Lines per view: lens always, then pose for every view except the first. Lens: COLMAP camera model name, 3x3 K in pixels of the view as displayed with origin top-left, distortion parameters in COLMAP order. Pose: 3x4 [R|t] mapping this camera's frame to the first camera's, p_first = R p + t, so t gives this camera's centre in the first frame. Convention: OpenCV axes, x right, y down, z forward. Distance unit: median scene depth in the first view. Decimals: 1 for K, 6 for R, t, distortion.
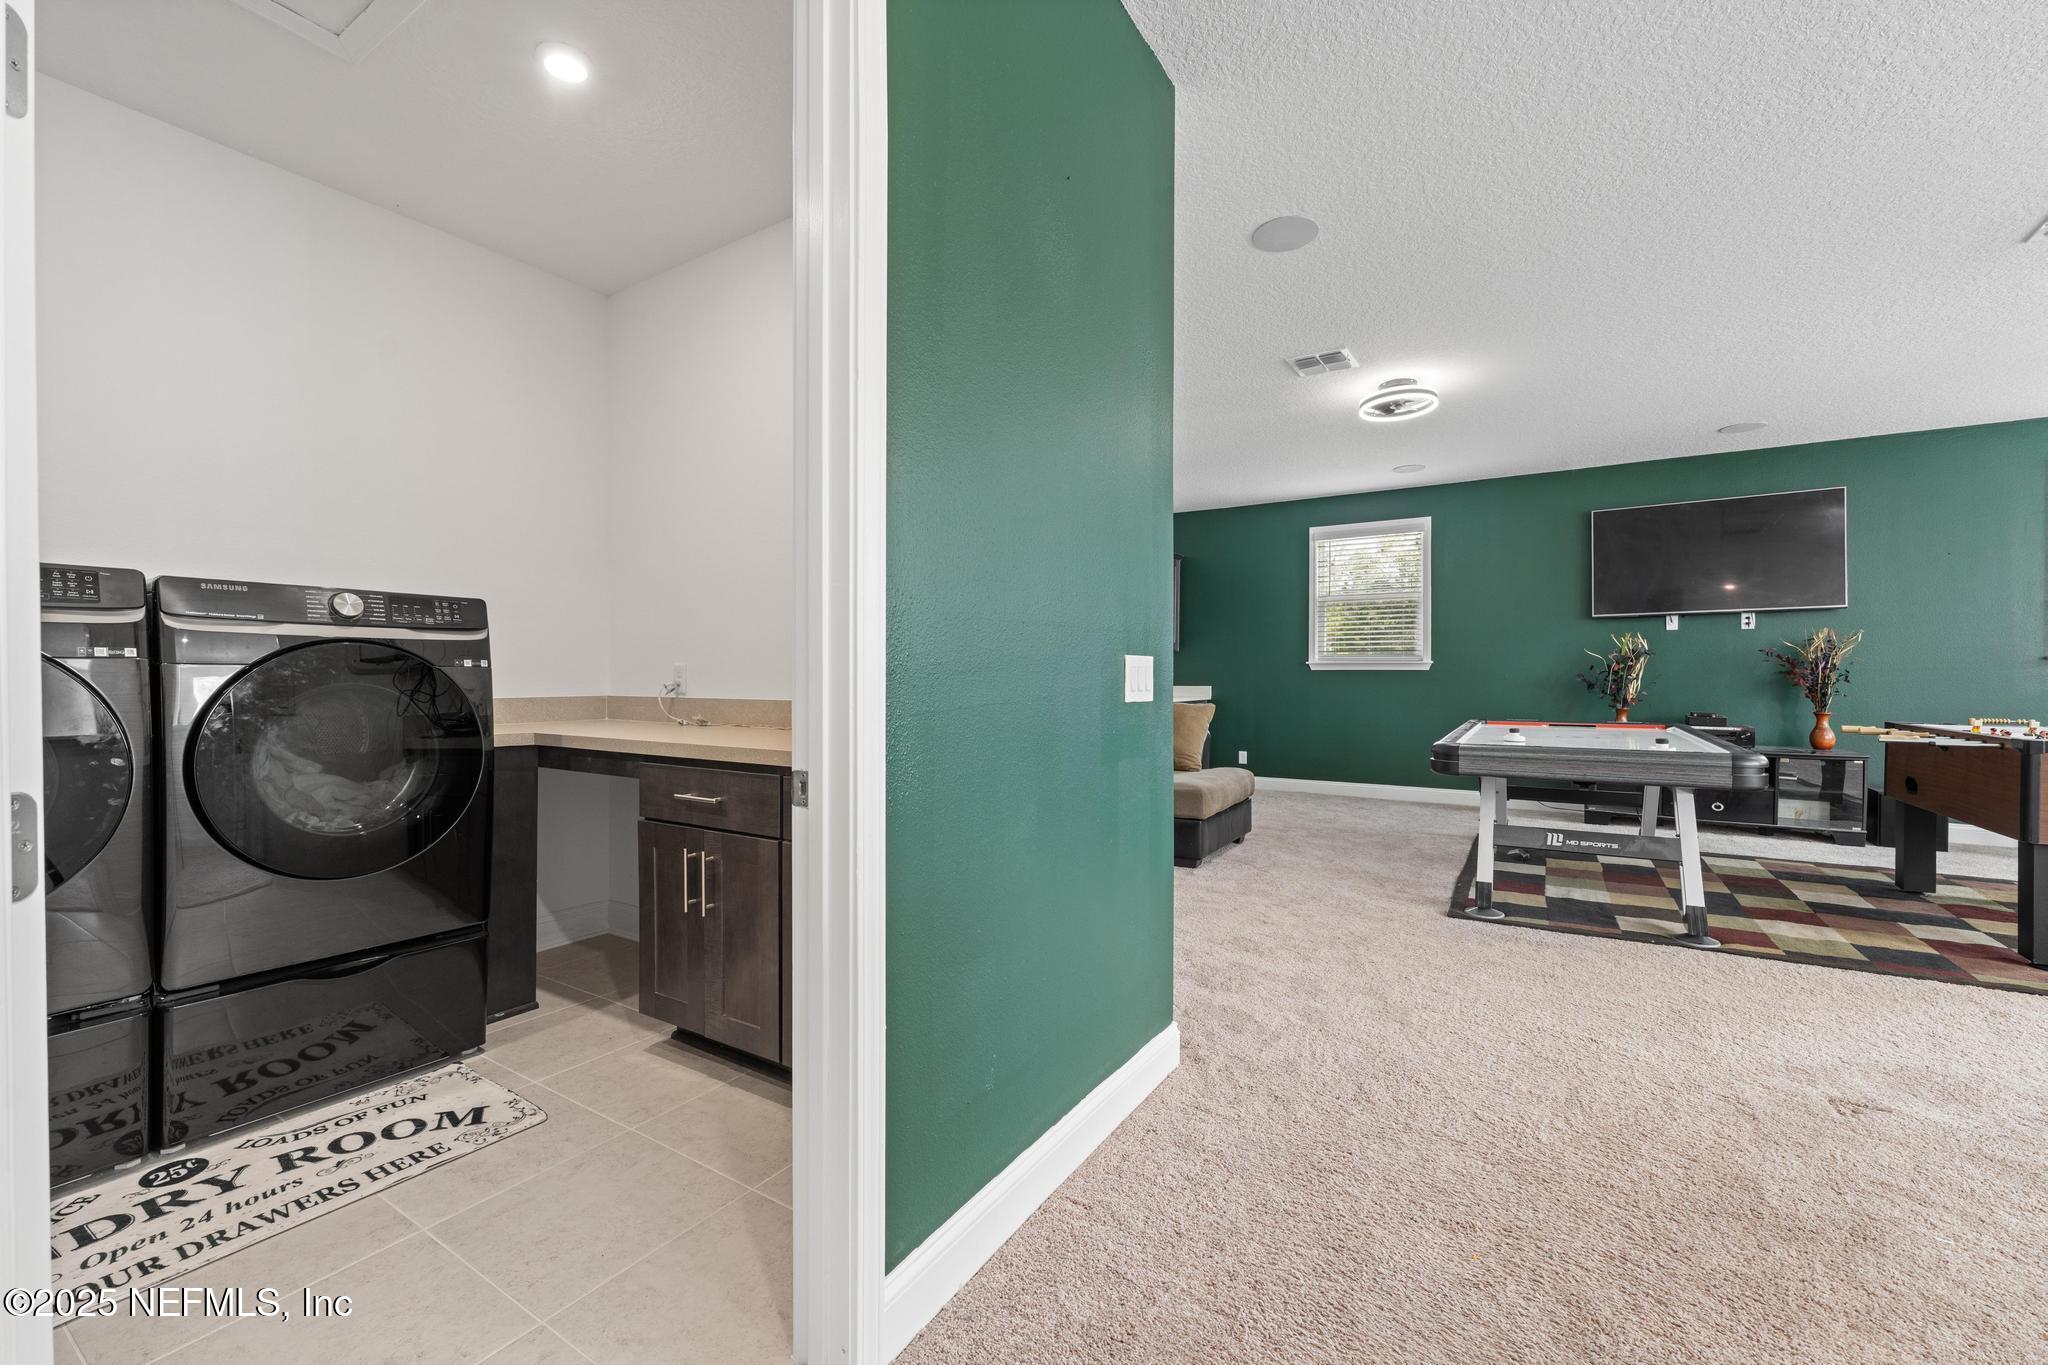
lens RADIAL K [[833.9, 0, 1023.0], [0, 833.9, 678.1], [0, 0, 1]] dist [-0.001694, 0.000183]
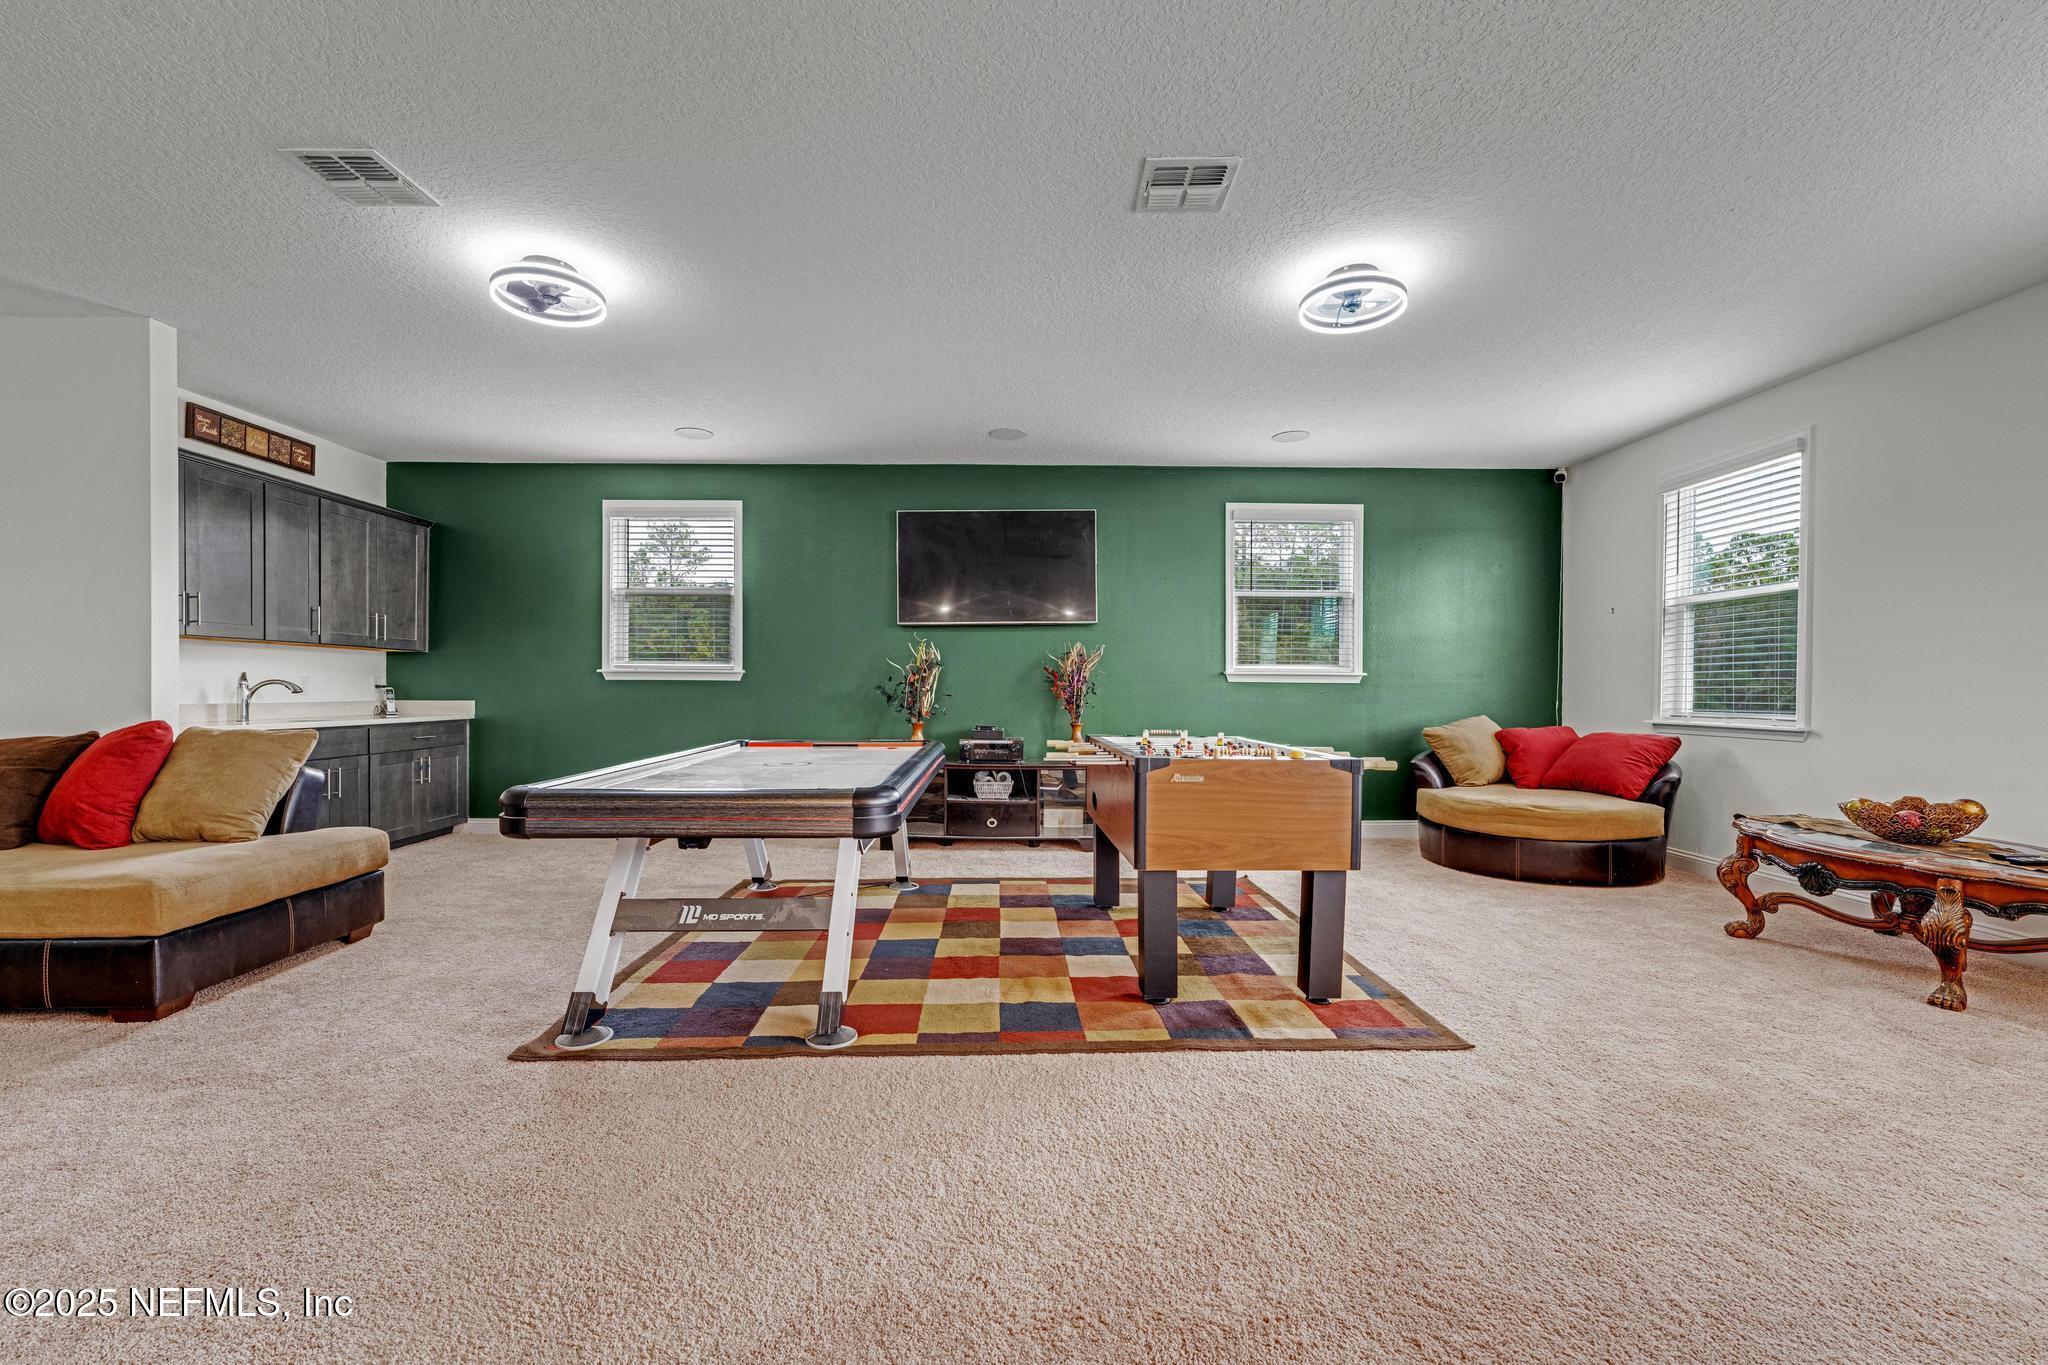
lens RADIAL K [[833.9, 0, 1023.8], [0, 833.9, 690.3], [0, 0, 1]] dist [-0.001694, 0.000183]
pose [[0.832683, -0.000029, 0.553750, 0.324764], [0.000897, 0.999999, -0.001296, 0.001390], [-0.553750, 0.001576, 0.832682, 0.167382]]
